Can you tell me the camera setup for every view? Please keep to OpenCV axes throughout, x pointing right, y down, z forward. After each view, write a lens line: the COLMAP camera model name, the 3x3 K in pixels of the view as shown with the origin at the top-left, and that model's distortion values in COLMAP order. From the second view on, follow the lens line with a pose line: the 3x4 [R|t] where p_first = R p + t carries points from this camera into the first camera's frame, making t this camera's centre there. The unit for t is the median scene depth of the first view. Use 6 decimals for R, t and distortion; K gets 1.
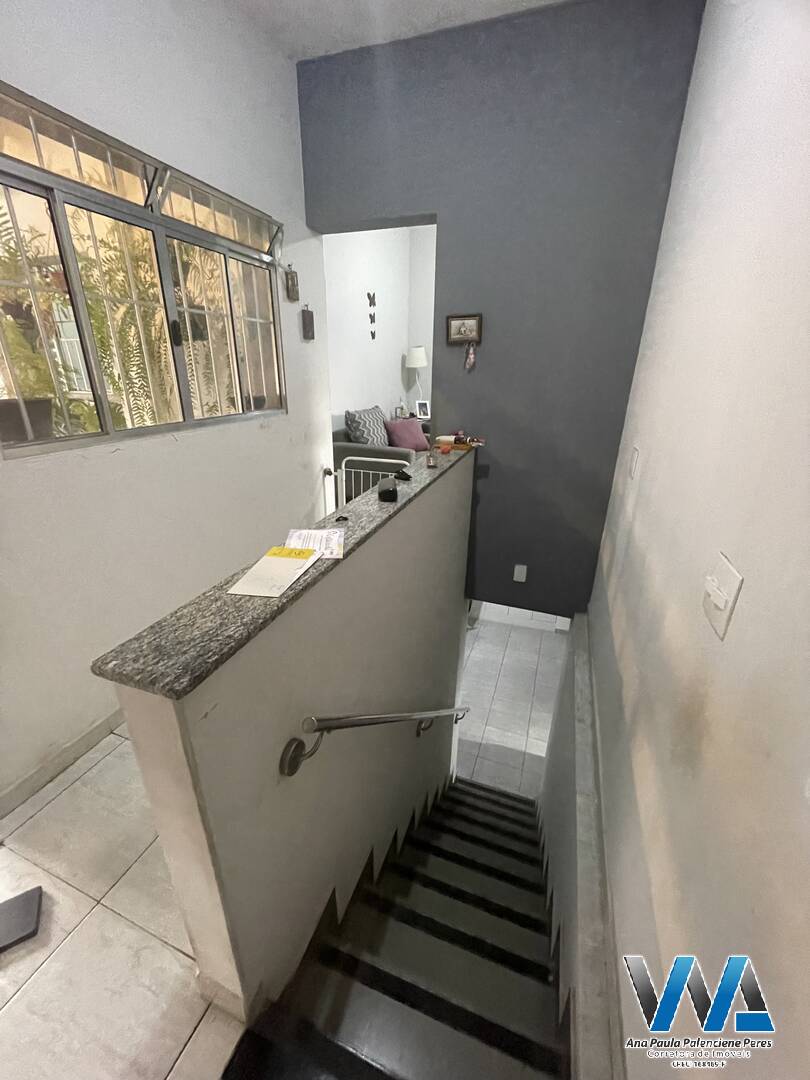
lens RADIAL K [[435.3, 0, 405.0], [0, 435.3, 540.0], [0, 0, 1]] dist [-0.003251, -0.000461]
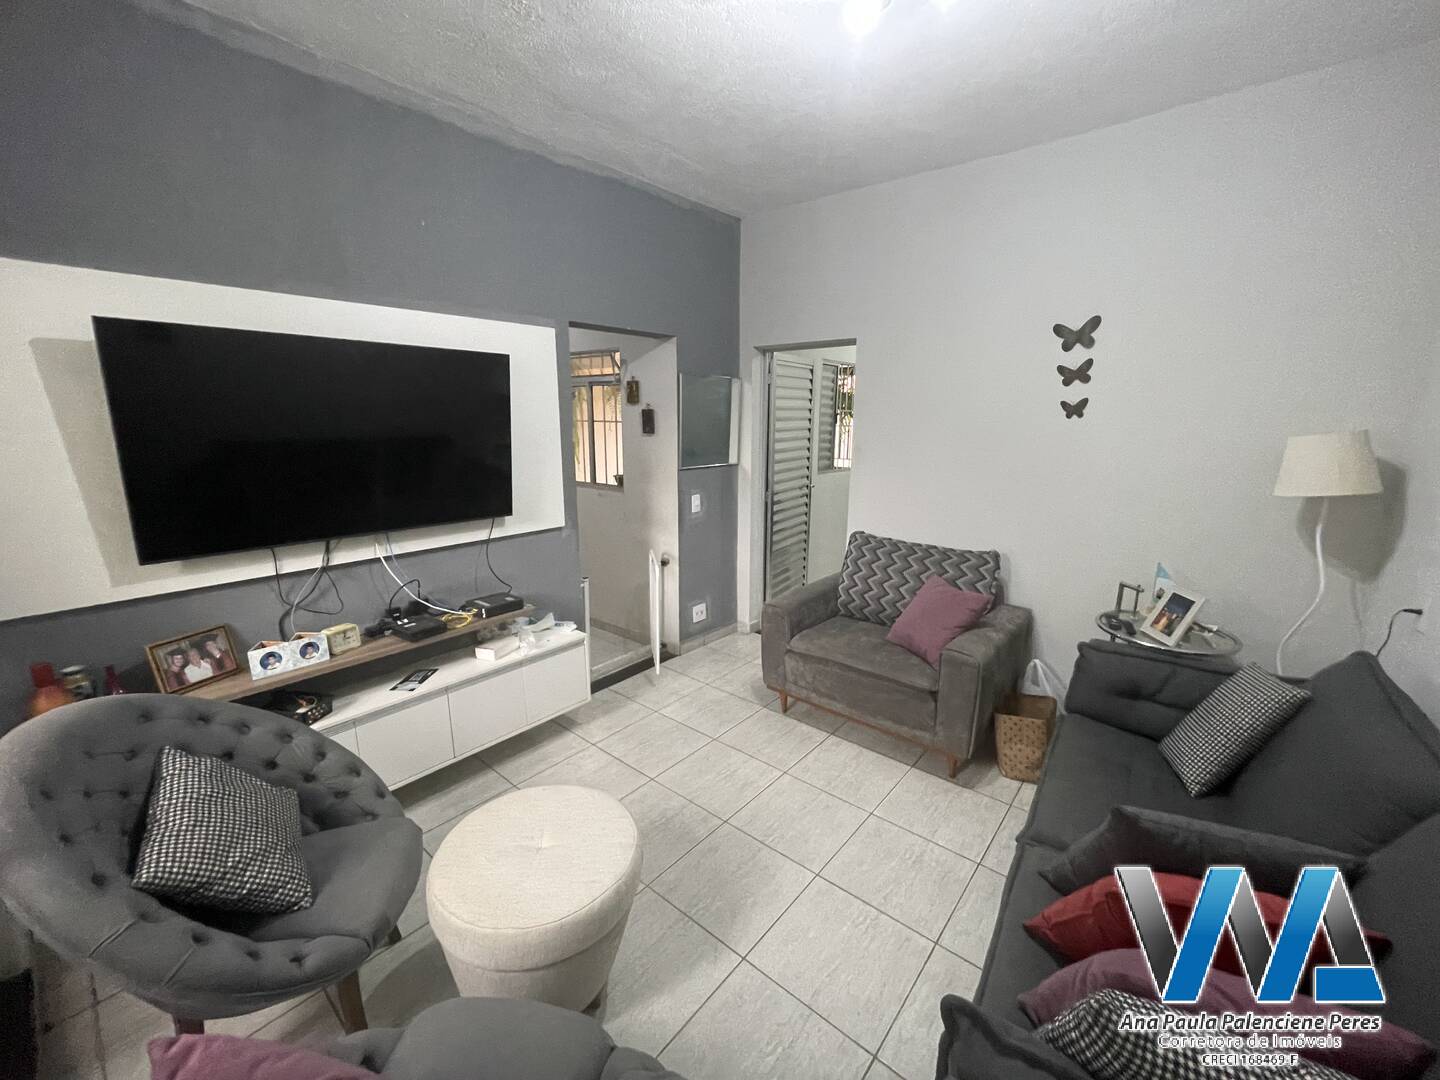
lens RADIAL K [[580.4, 0, 720.0], [0, 580.4, 540.0], [0, 0, 1]] dist [-0.003251, -0.000461]
pose [[-0.341129, 0.180582, -0.922508, 1.129373], [-0.362224, 0.880336, 0.306272, -0.761546], [0.867424, 0.438633, -0.234897, 1.665732]]
